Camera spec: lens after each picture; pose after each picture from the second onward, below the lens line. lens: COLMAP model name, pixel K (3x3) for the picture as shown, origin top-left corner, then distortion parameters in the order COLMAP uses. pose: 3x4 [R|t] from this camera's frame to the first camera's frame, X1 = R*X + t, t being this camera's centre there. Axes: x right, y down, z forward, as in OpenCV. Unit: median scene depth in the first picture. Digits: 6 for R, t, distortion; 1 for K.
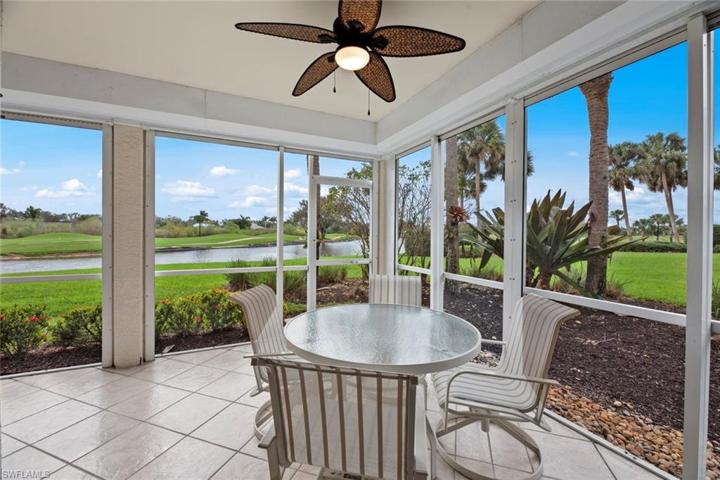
lens RADIAL K [[292.2, 0, 363.4], [0, 292.2, 232.7], [0, 0, 1]] dist [-0.000292, -0.001141]
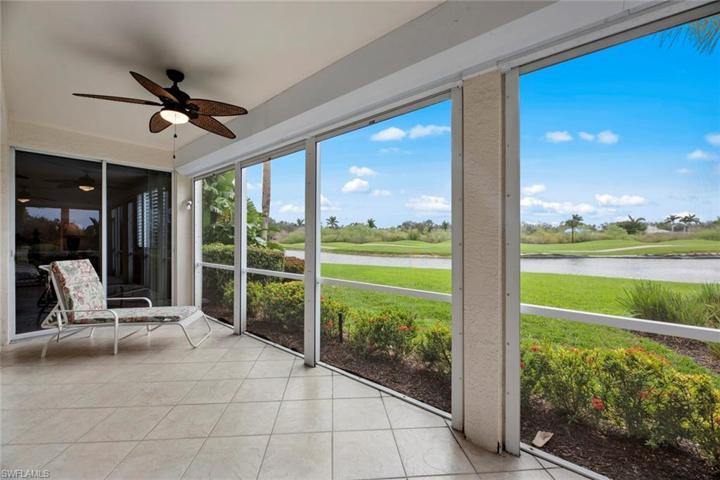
lens RADIAL K [[292.2, 0, 353.4], [0, 292.2, 238.9], [0, 0, 1]] dist [-0.000292, -0.001141]
pose [[0.405169, -0.003079, -0.914237, -0.262241], [0.002848, 0.999994, -0.002106, -0.001096], [0.914237, -0.001750, 0.405175, 0.383162]]
